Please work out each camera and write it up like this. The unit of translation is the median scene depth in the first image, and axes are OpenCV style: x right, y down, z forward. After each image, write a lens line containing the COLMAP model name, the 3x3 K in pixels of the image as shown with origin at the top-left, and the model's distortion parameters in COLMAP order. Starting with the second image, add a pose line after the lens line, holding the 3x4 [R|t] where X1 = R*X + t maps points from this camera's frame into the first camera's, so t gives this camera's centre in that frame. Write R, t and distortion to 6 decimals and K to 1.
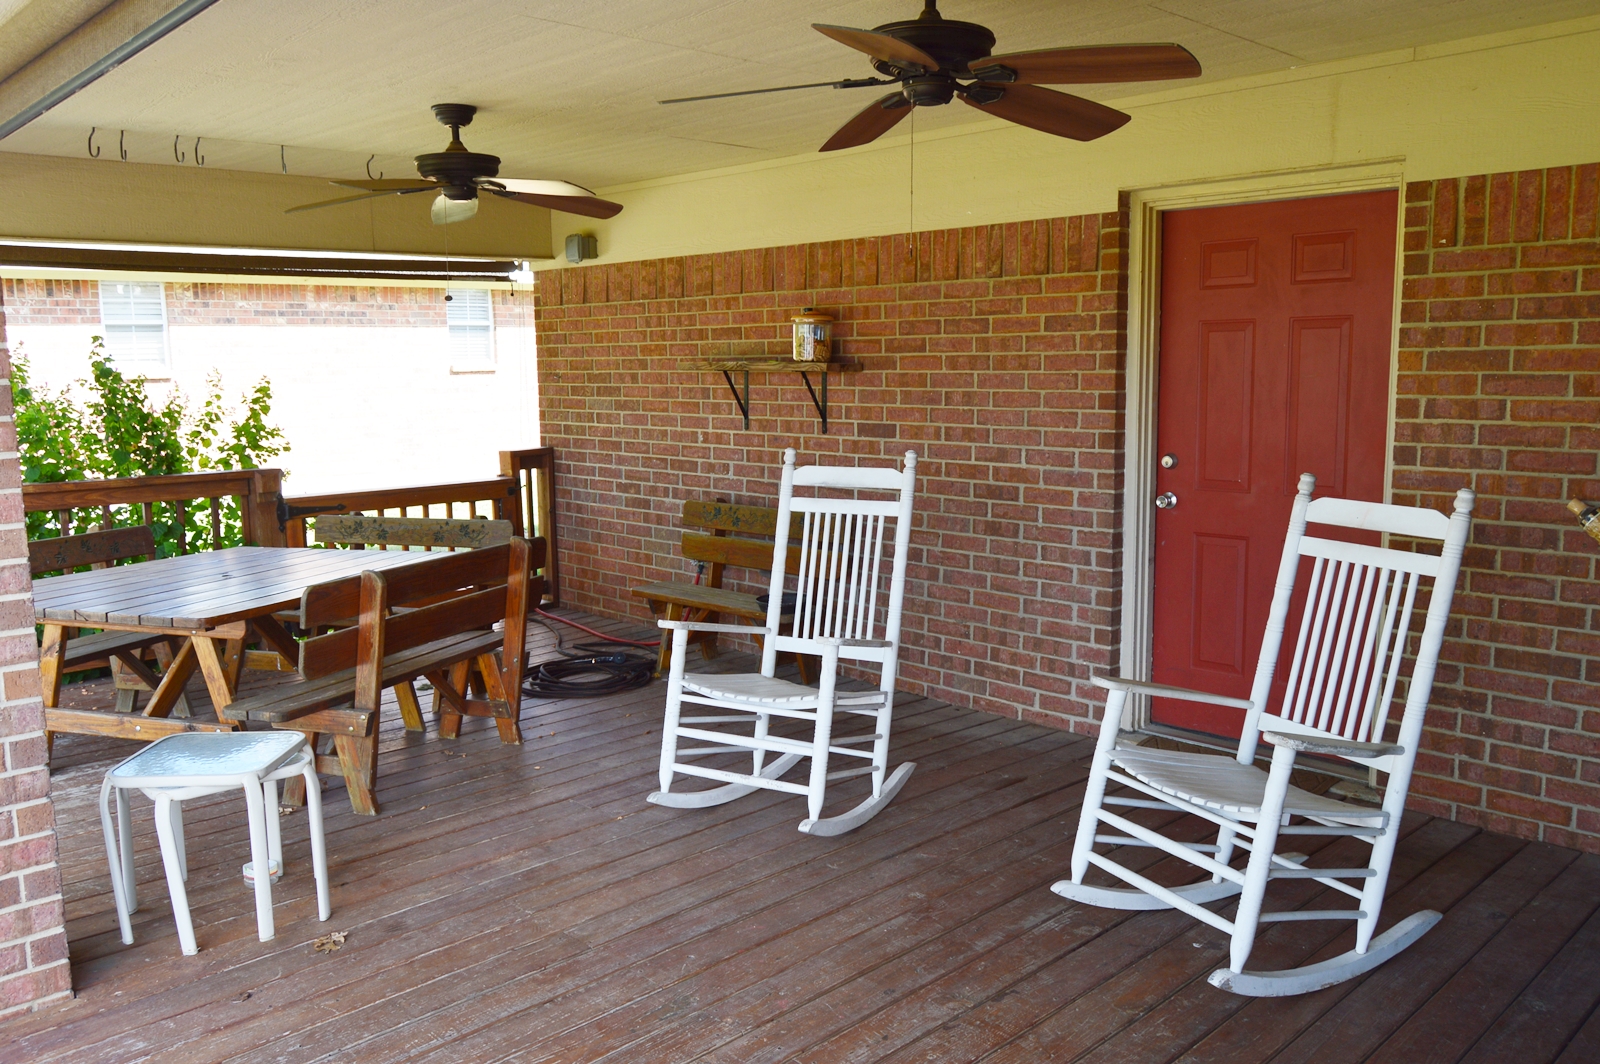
lens RADIAL K [[1266.6, 0, 795.2], [0, 1266.6, 540.2], [0, 0, 1]] dist [-0.017097, 0.030019]
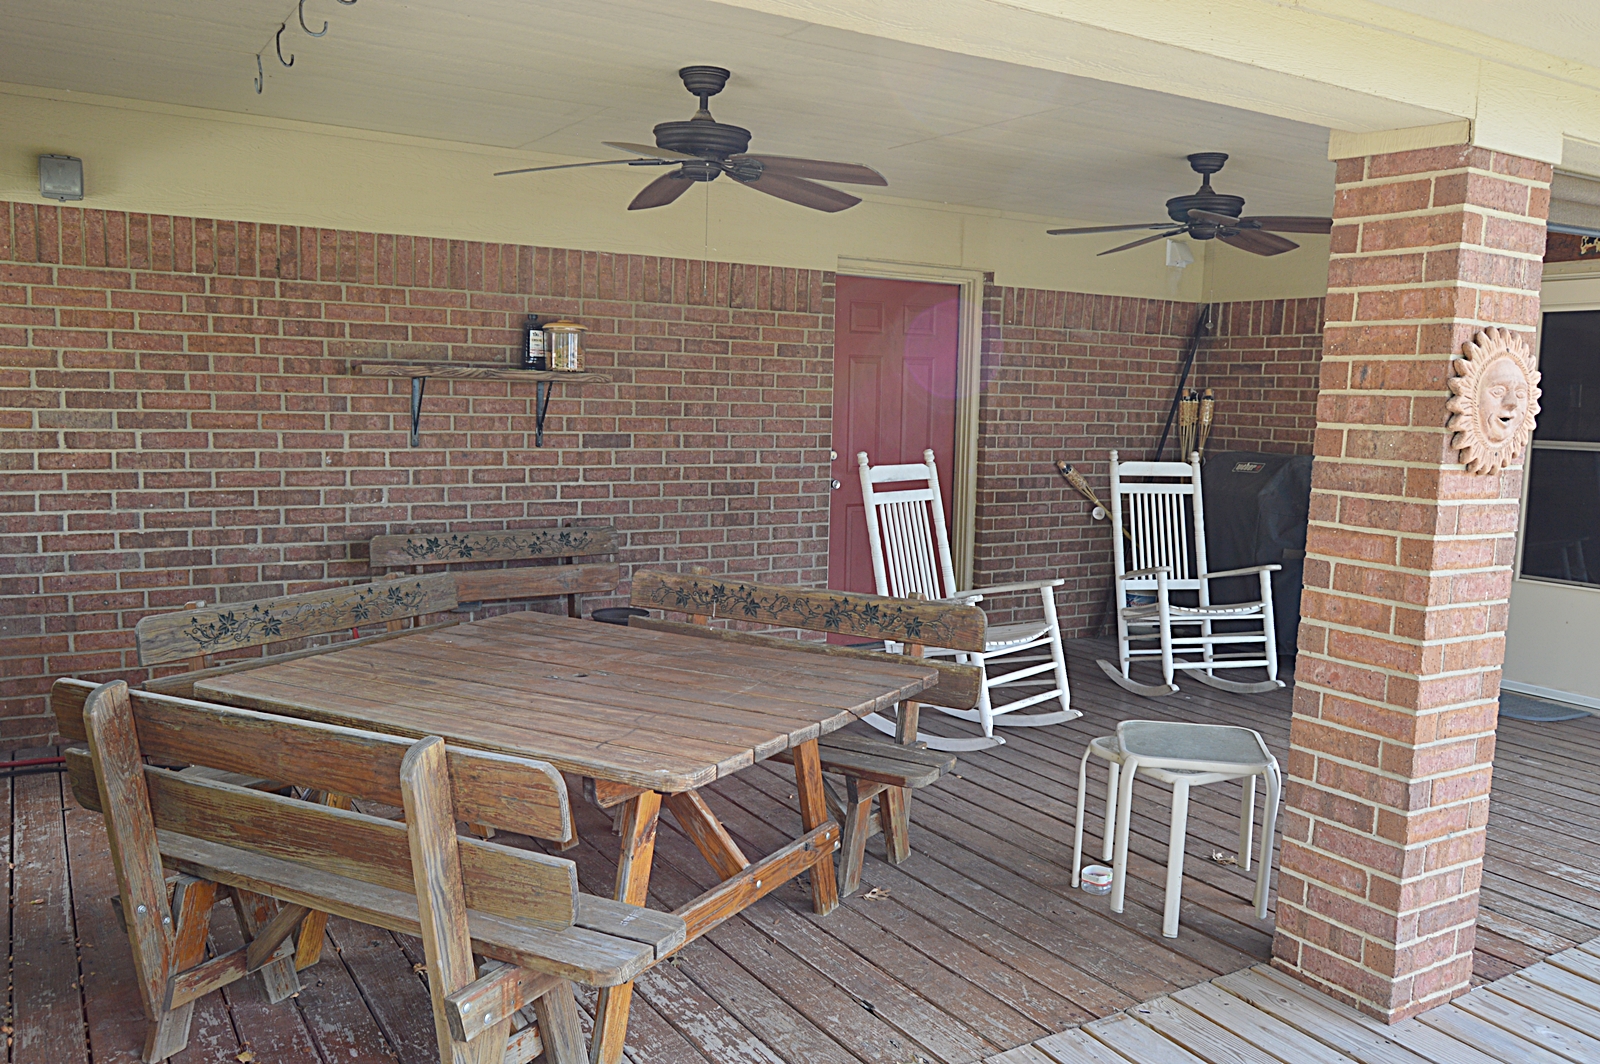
lens RADIAL K [[1266.6, 0, 792.1], [0, 1266.6, 526.4], [0, 0, 1]] dist [-0.017097, 0.030019]
pose [[0.218066, -0.099657, 0.970832, -0.978282], [0.102403, 0.991618, 0.078789, -0.090293], [-0.970547, 0.082235, 0.226444, 0.679614]]
